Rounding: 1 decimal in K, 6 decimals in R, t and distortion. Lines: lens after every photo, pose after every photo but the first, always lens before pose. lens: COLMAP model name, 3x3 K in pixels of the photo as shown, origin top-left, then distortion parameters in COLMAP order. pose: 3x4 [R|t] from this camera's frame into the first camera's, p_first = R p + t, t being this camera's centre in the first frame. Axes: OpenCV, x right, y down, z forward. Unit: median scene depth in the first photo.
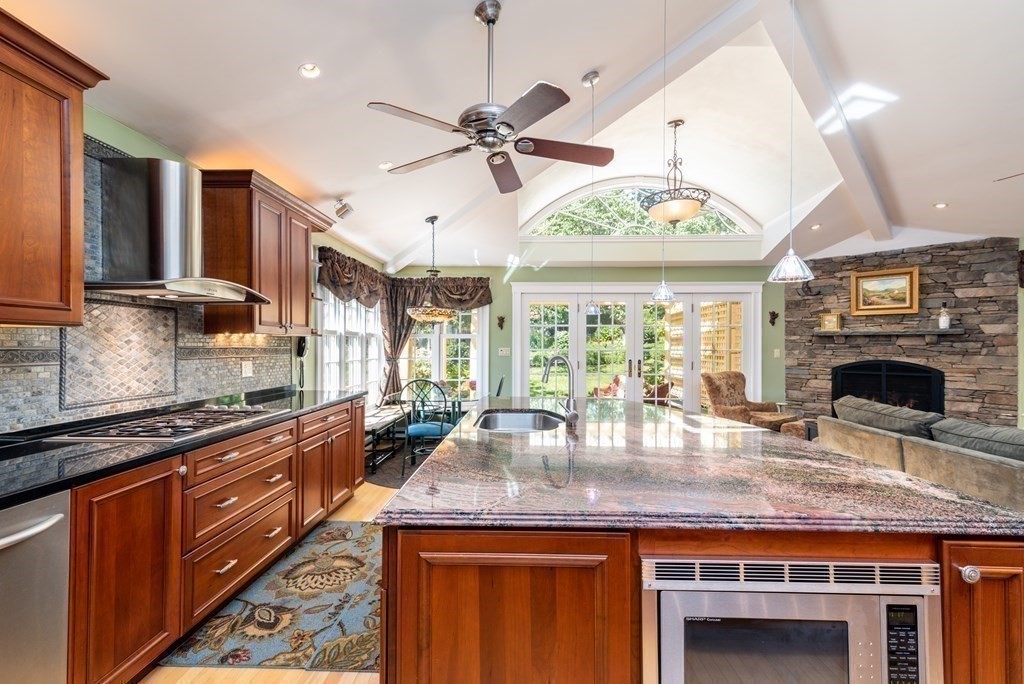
lens RADIAL K [[458.0, 0, 513.8], [0, 458.0, 343.9], [0, 0, 1]] dist [0.019245, -0.001354]
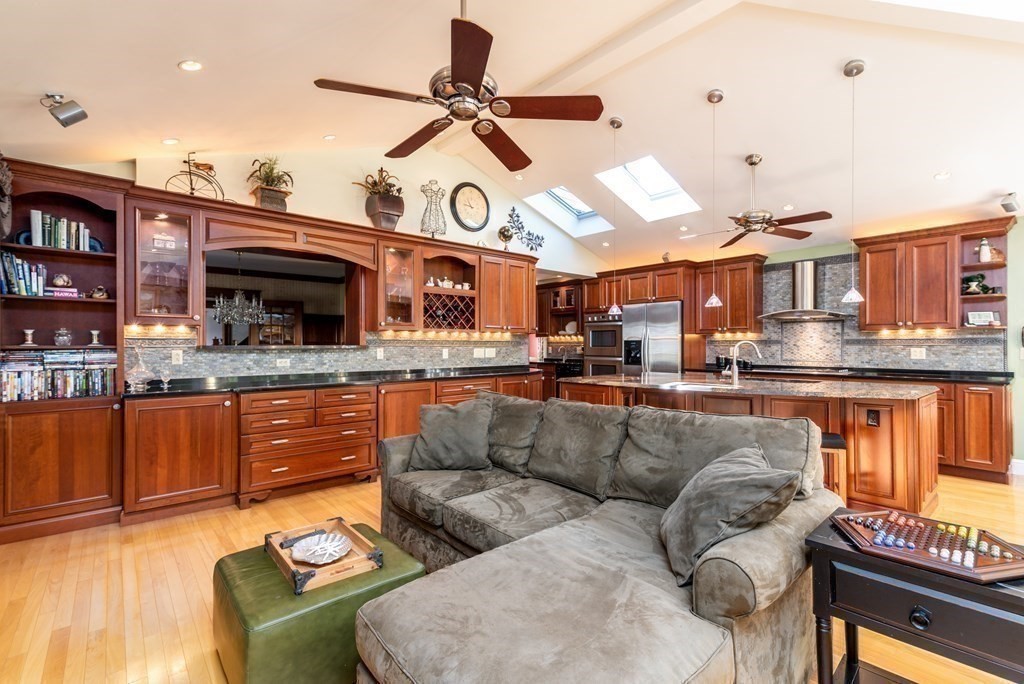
lens RADIAL K [[458.0, 0, 513.8], [0, 458.0, 343.9], [0, 0, 1]] dist [0.019245, -0.001354]
pose [[-0.732381, -0.004972, -0.680877, 0.882980], [-0.000100, 0.999974, -0.007194, 0.022296], [0.680895, -0.005200, -0.732363, 0.778692]]
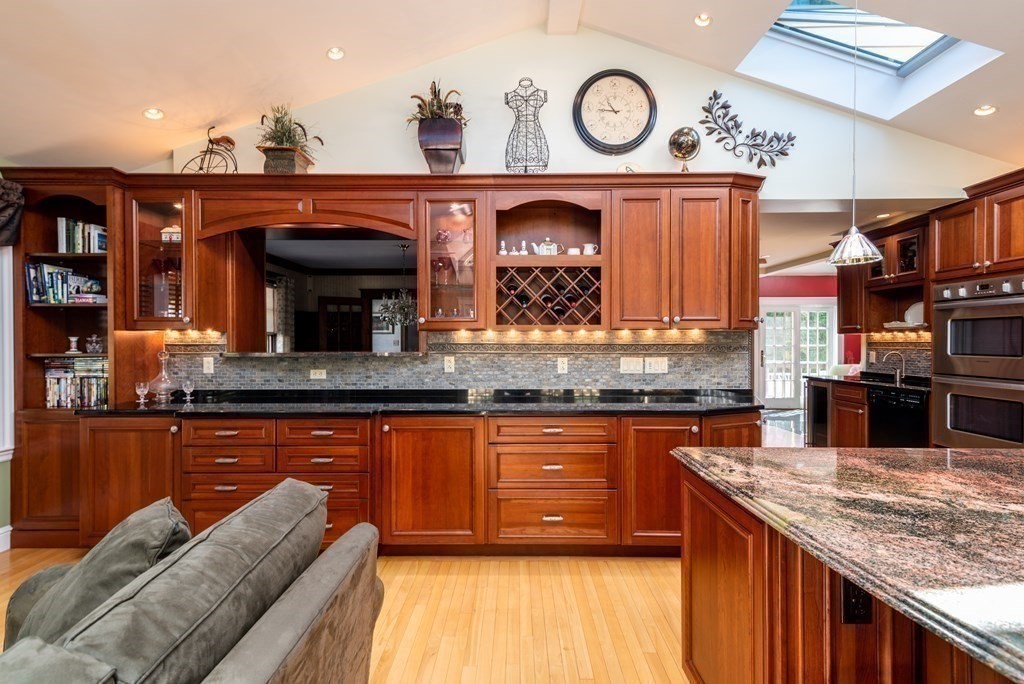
lens RADIAL K [[458.0, 0, 513.8], [0, 458.0, 343.9], [0, 0, 1]] dist [0.019245, -0.001354]
pose [[-0.999658, -0.002716, -0.026017, 0.366629], [-0.002776, 0.999994, 0.002281, 0.005699], [0.026011, 0.002352, -0.999659, 0.538277]]
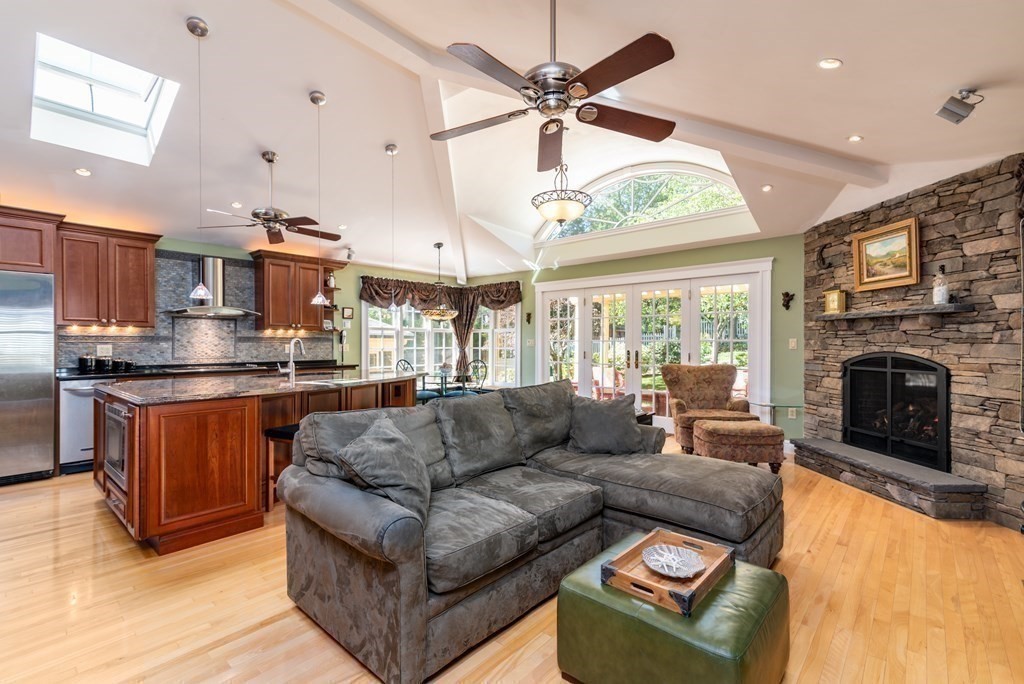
lens RADIAL K [[458.0, 0, 513.8], [0, 458.0, 343.9], [0, 0, 1]] dist [0.019245, -0.001354]
pose [[0.769209, -0.000428, -0.638998, 0.870981], [0.003069, 0.999991, 0.003023, 0.020317], [0.638990, -0.004286, 0.769203, 0.083509]]
